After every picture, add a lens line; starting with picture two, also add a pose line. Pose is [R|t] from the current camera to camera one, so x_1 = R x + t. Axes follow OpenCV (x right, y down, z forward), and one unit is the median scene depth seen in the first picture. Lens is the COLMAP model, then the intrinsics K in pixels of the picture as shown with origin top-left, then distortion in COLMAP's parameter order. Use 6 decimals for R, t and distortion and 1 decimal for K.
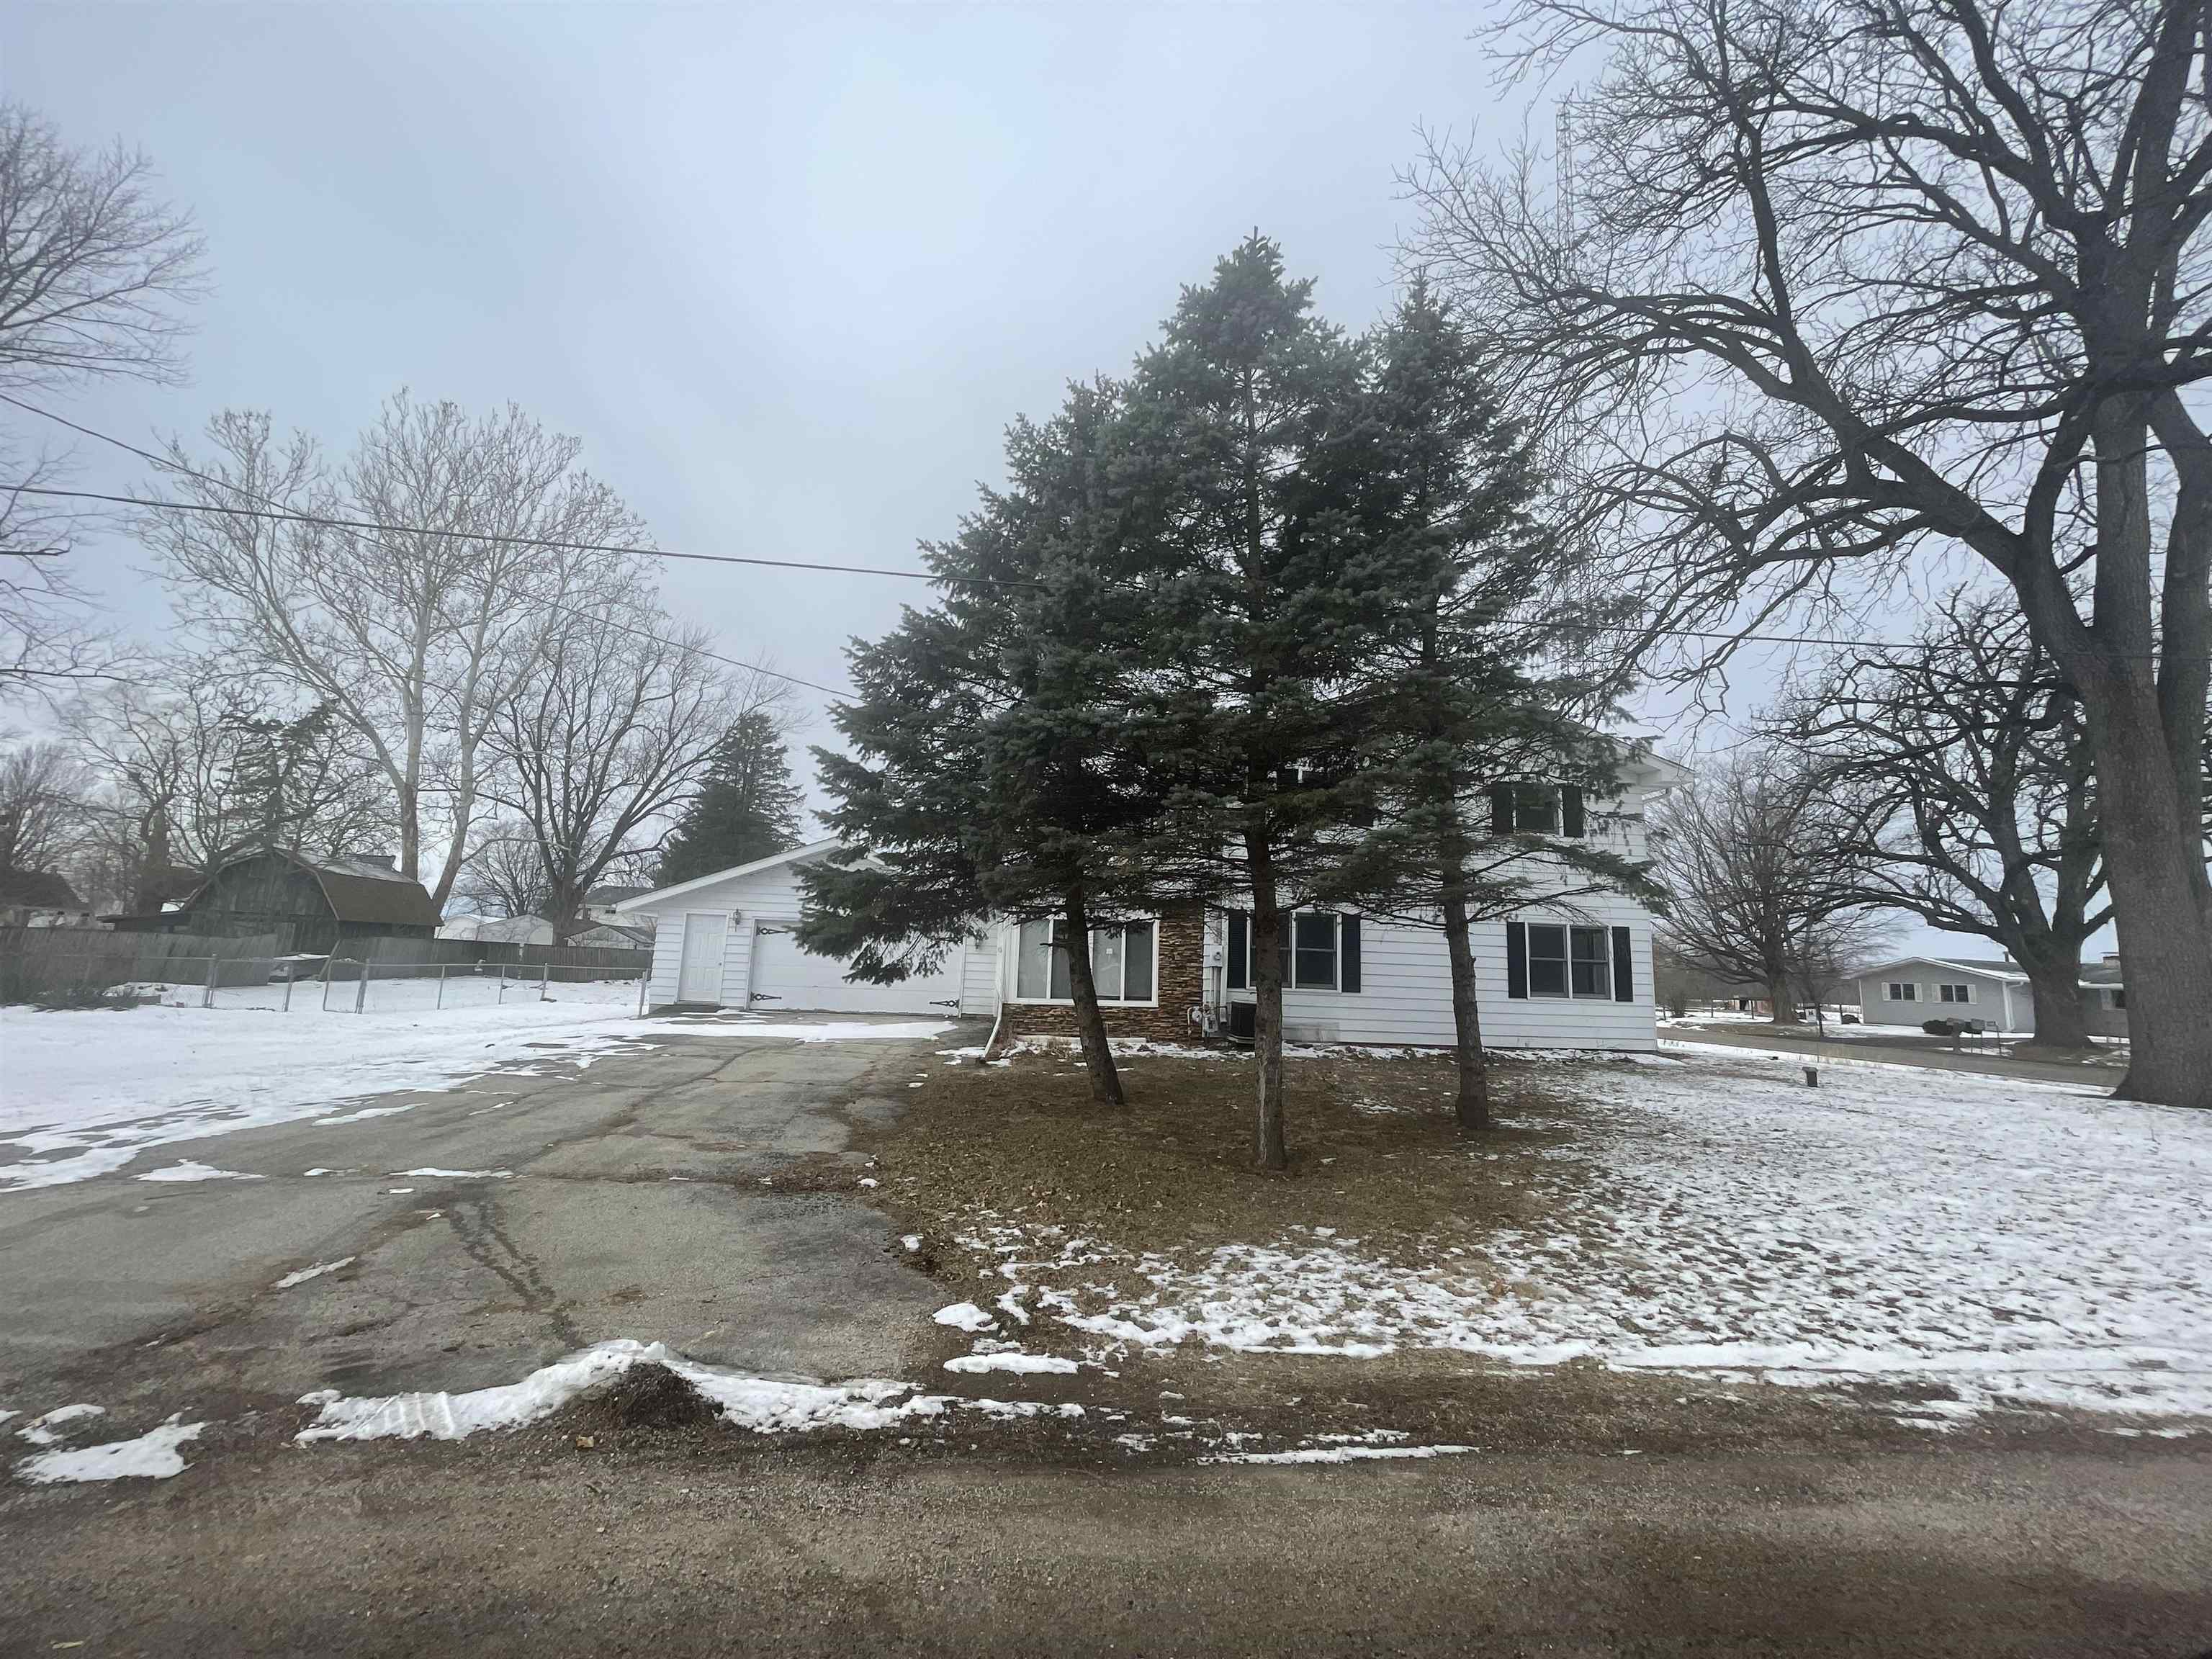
lens RADIAL K [[896.7, 0, 1099.3], [0, 896.7, 832.5], [0, 0, 1]] dist [-0.003363, 0.001023]
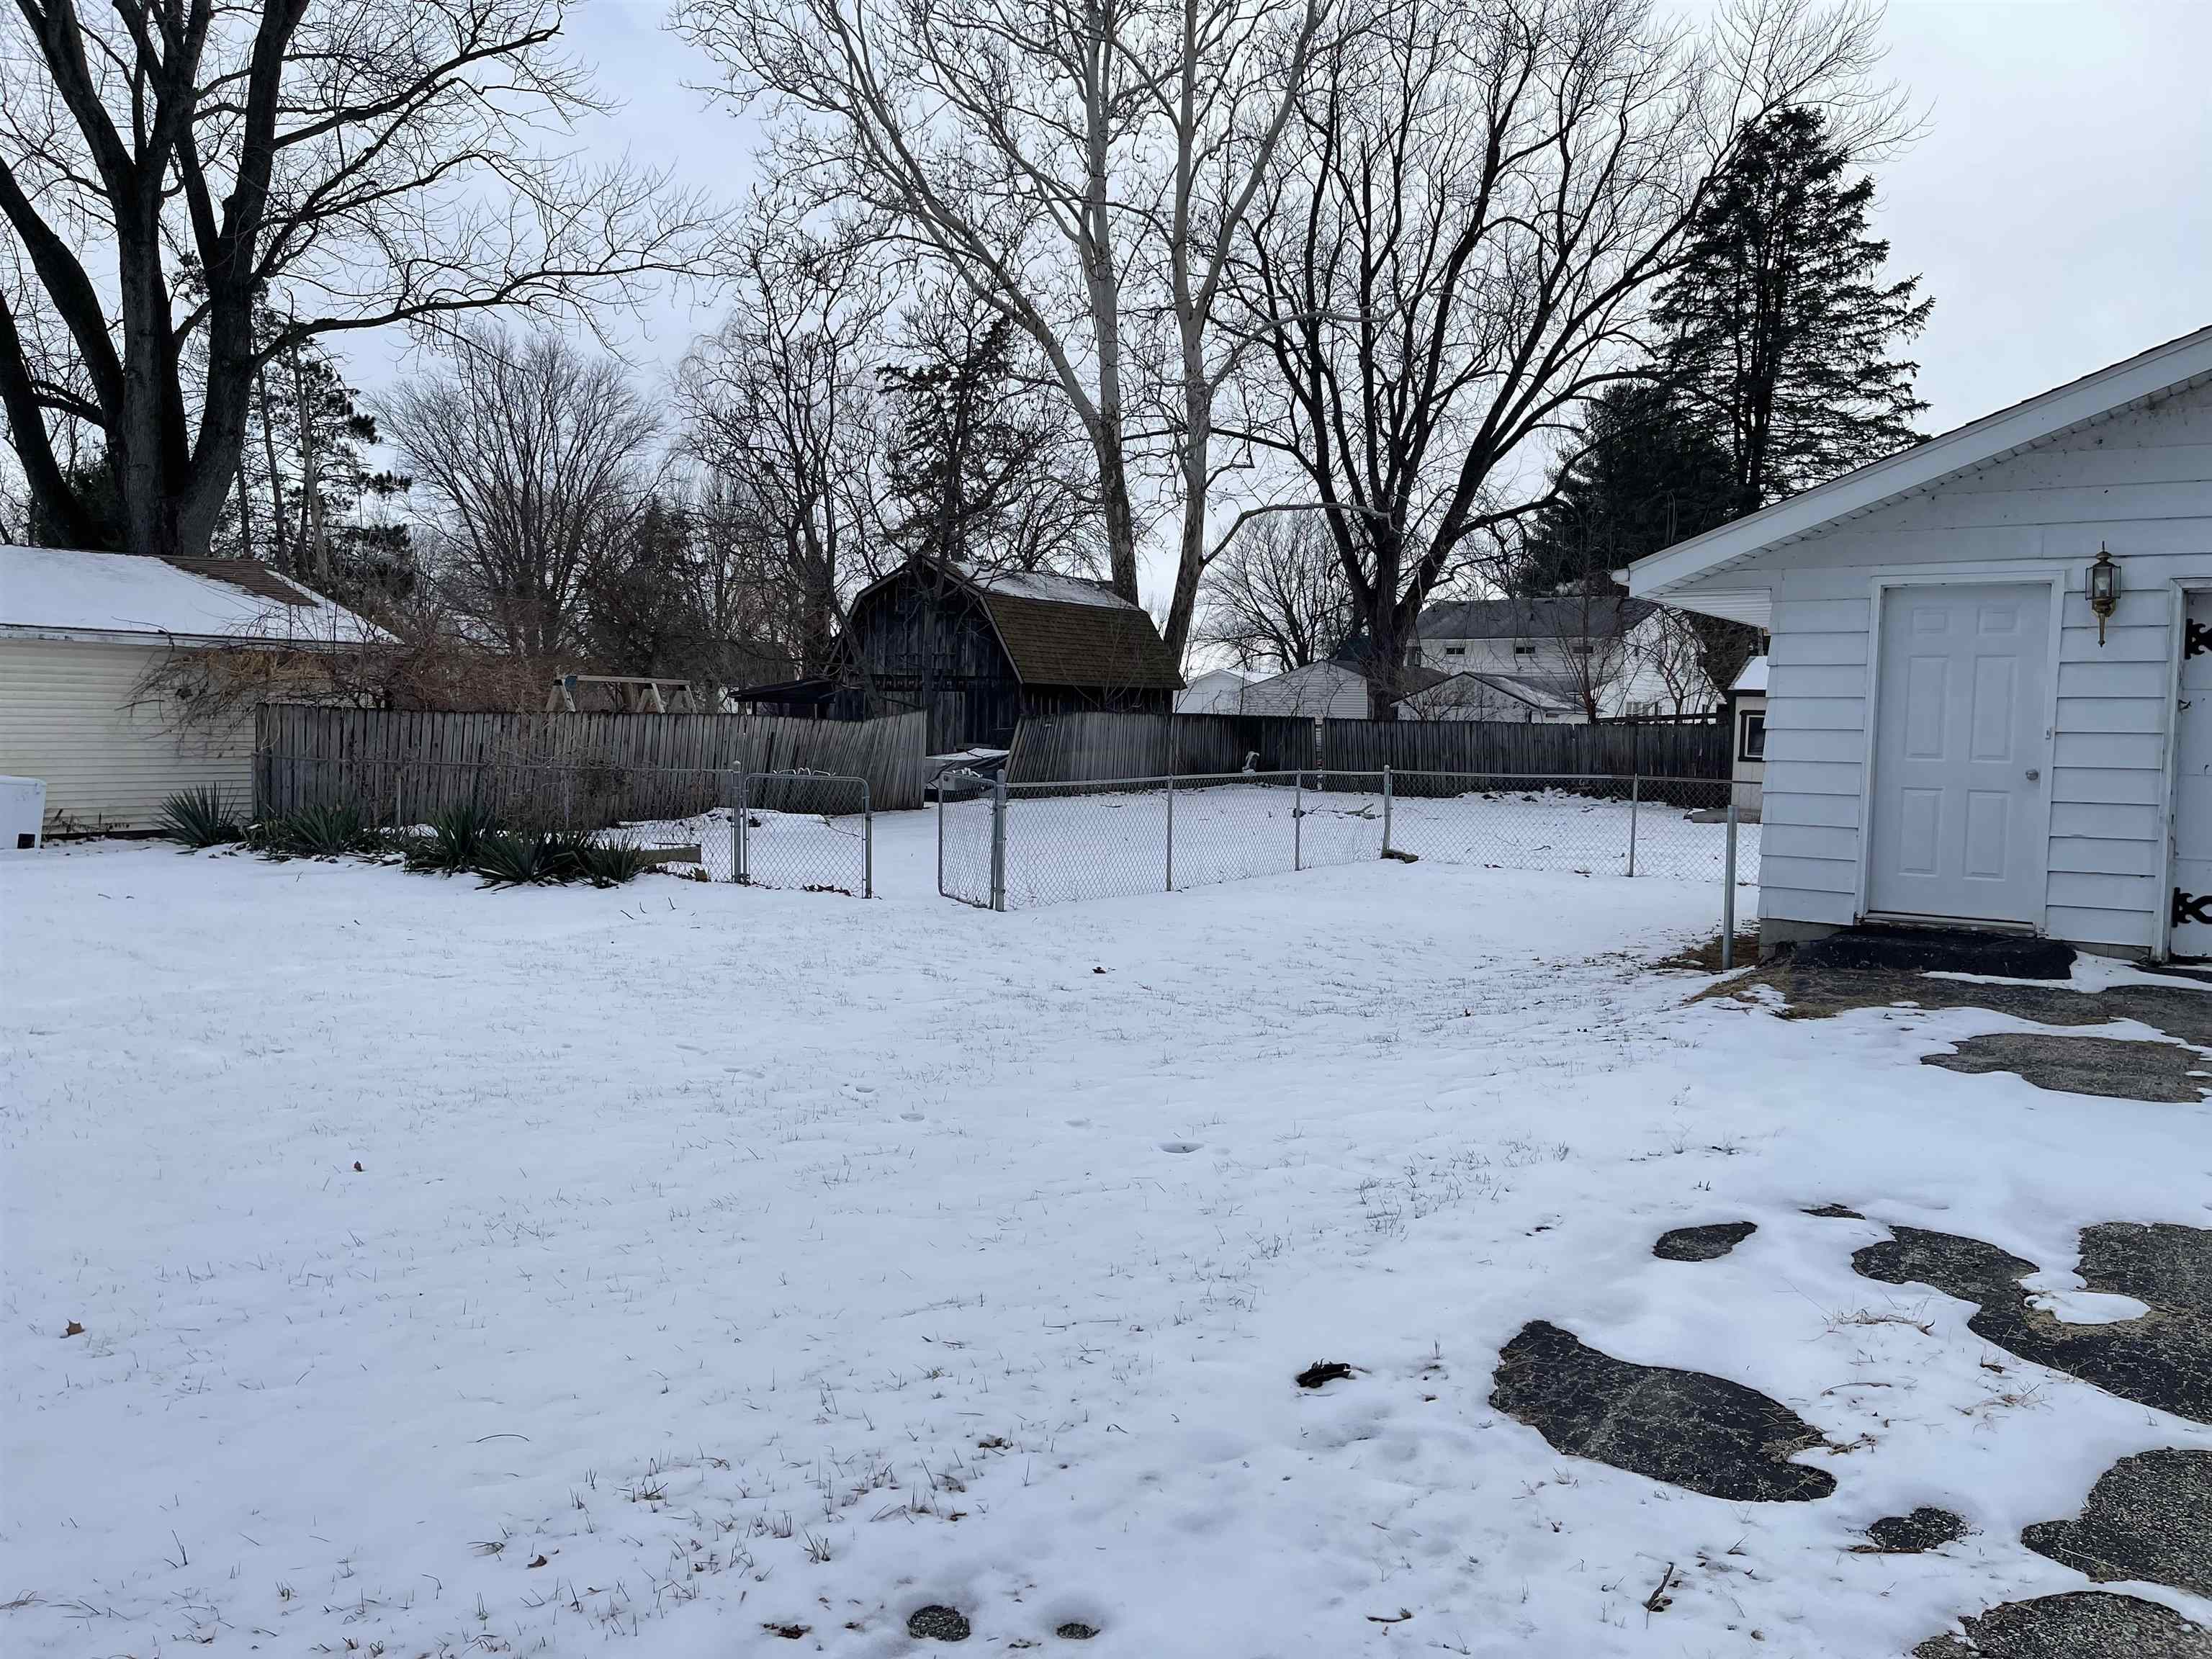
lens RADIAL K [[1670.8, 0, 1110.7], [0, 1670.8, 829.9], [0, 0, 1]] dist [0.047613, -0.049562]
pose [[0.773991, 0.017000, -0.632968, -0.136289], [0.107359, 0.981643, 0.157643, 0.024819], [0.624029, -0.189969, 0.757958, 0.200023]]
